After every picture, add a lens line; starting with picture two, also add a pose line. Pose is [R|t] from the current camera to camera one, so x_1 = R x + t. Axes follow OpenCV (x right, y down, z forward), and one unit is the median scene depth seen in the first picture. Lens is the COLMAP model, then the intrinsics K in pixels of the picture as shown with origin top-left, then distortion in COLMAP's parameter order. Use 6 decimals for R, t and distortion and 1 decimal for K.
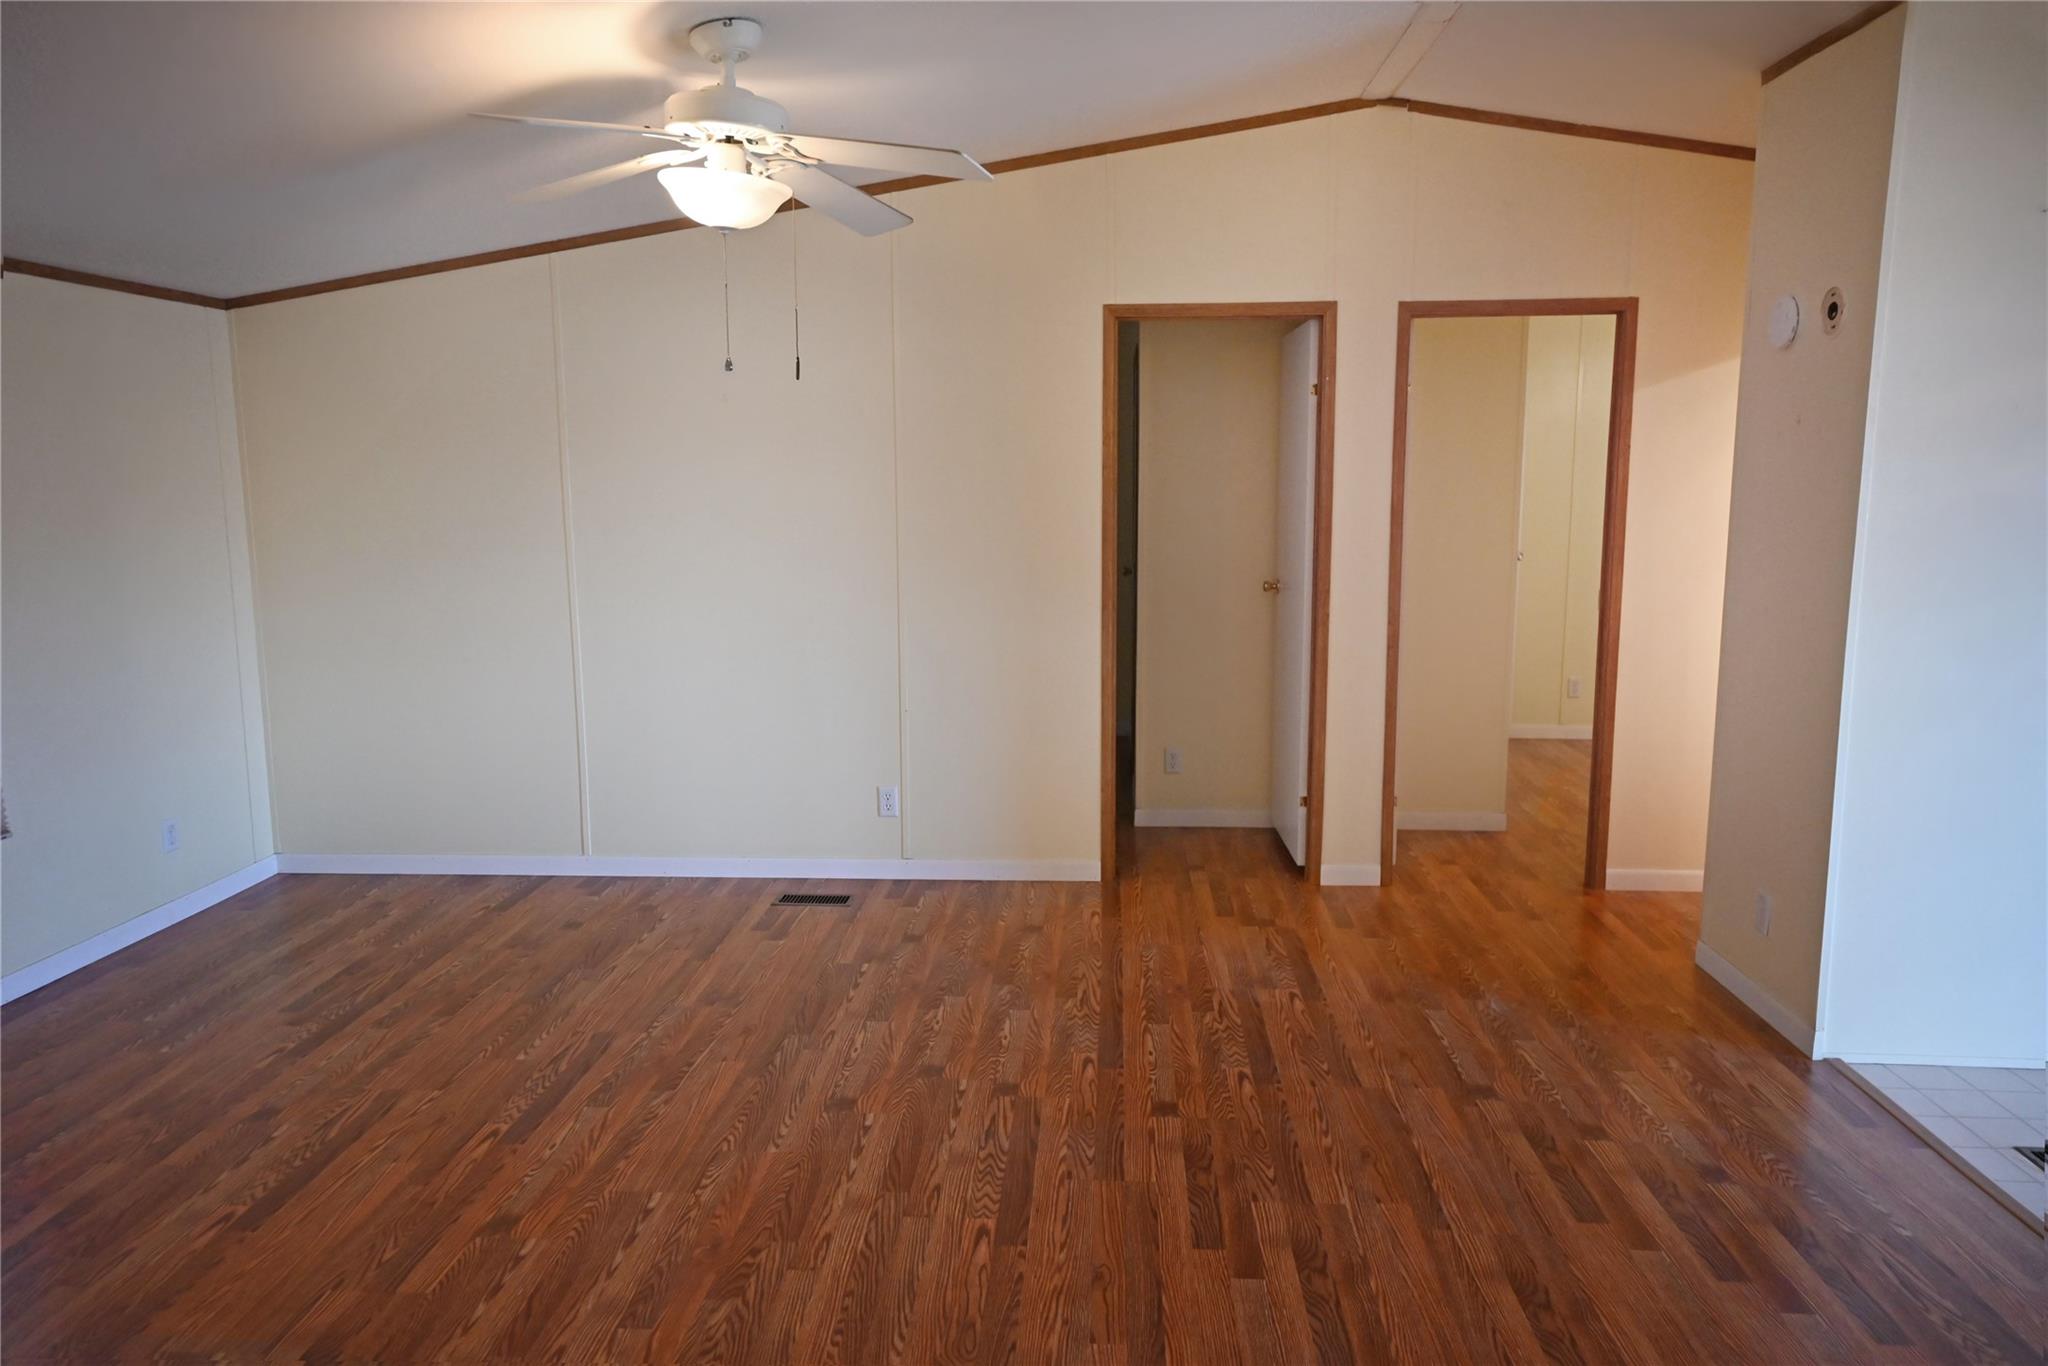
lens RADIAL K [[1510.4, 0, 1020.0], [0, 1510.4, 686.9], [0, 0, 1]] dist [0.004038, -0.005279]
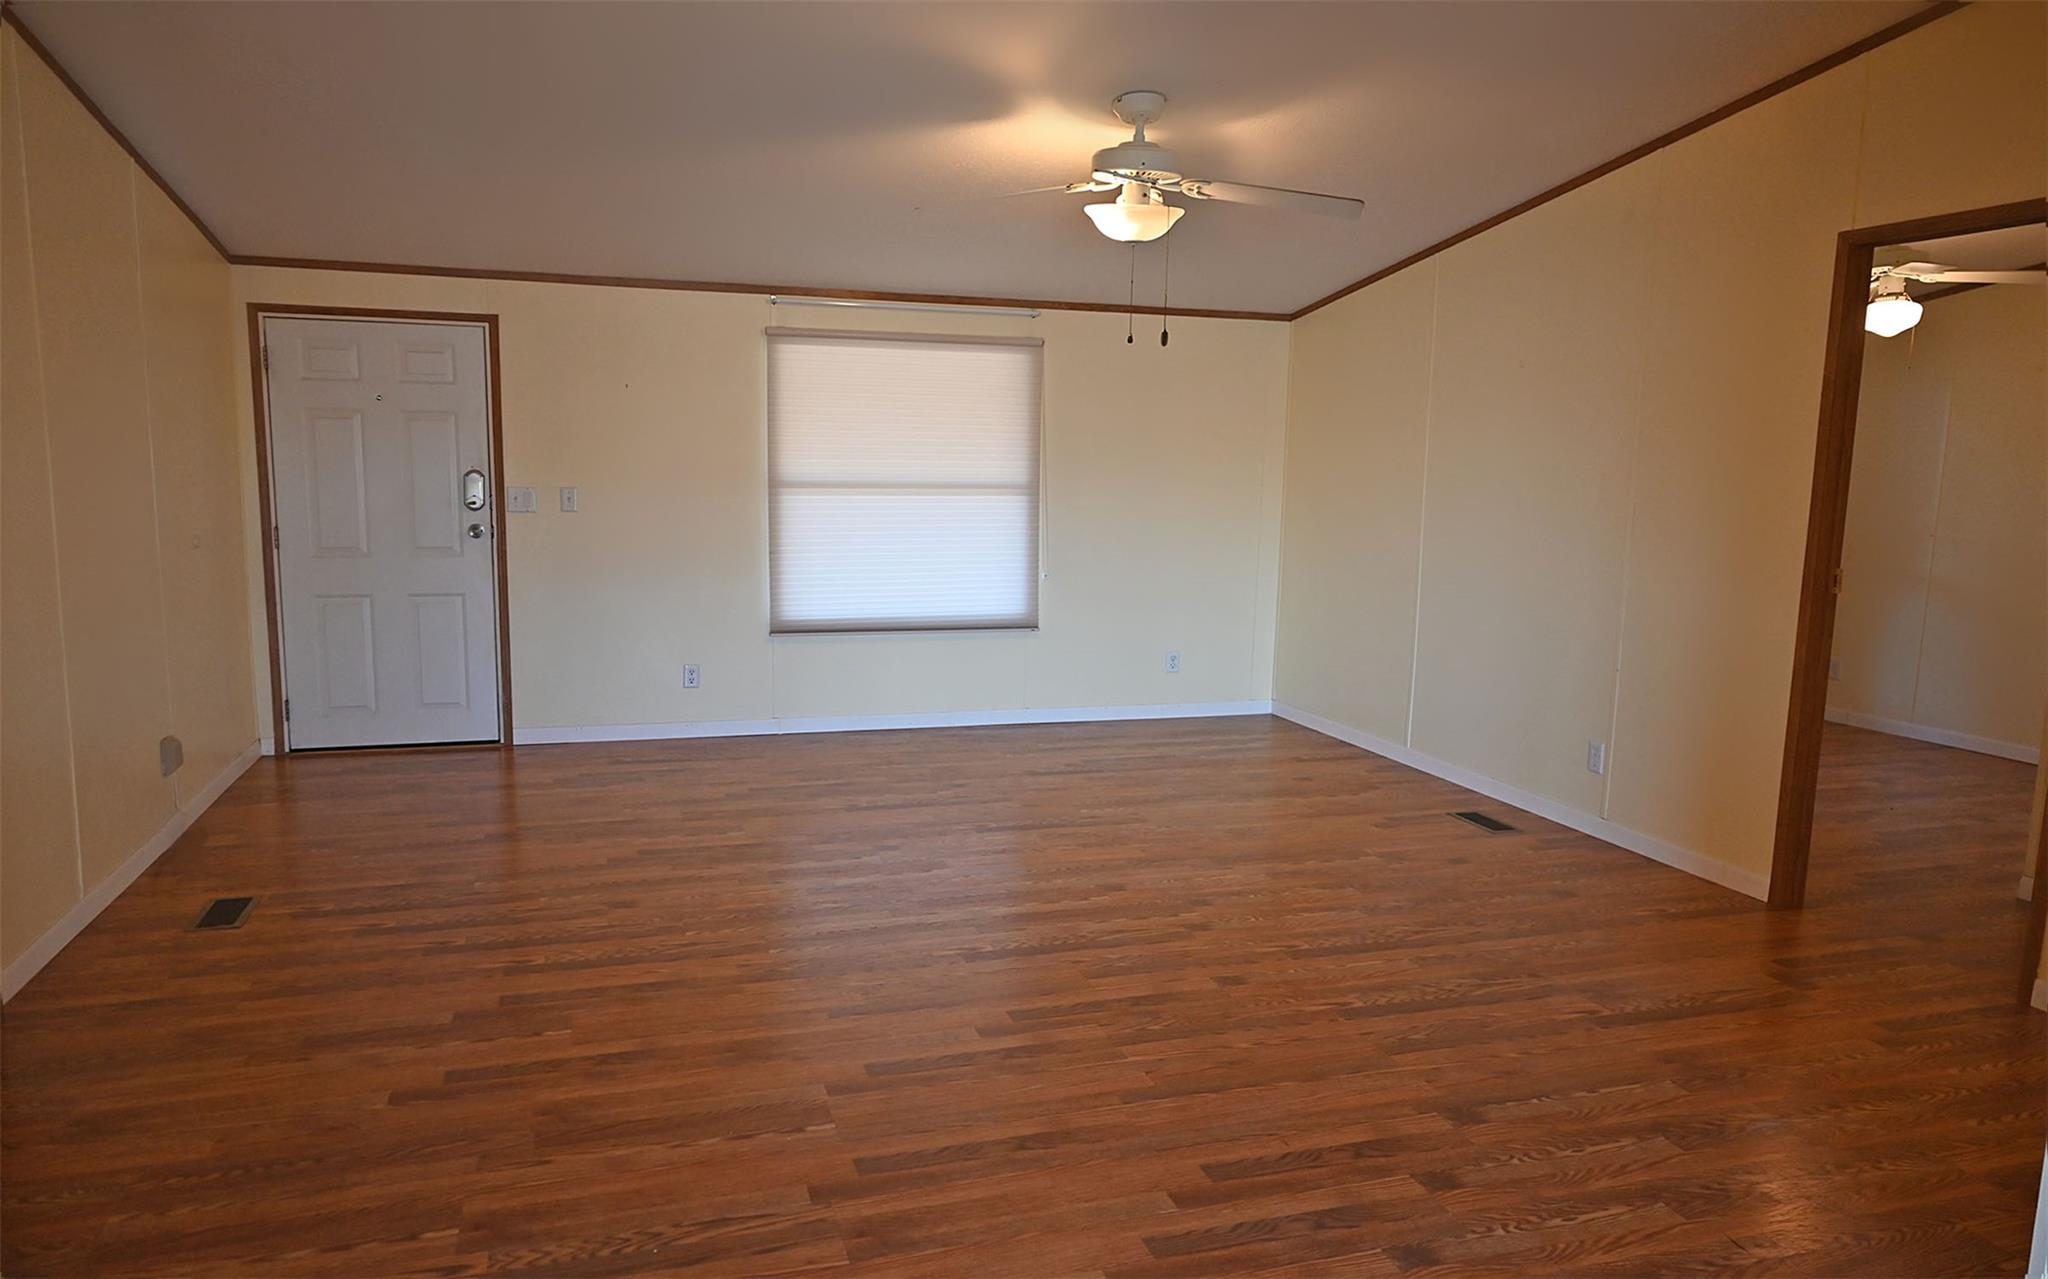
lens RADIAL K [[1391.3, 0, 1021.2], [0, 1391.3, 626.1], [0, 0, 1]] dist [0.011515, 0.001335]
pose [[0.338597, 0.127321, -0.932277, 0.885390], [-0.157038, 0.984553, 0.077425, -0.030735], [0.927734, 0.120187, 0.353361, 0.422104]]
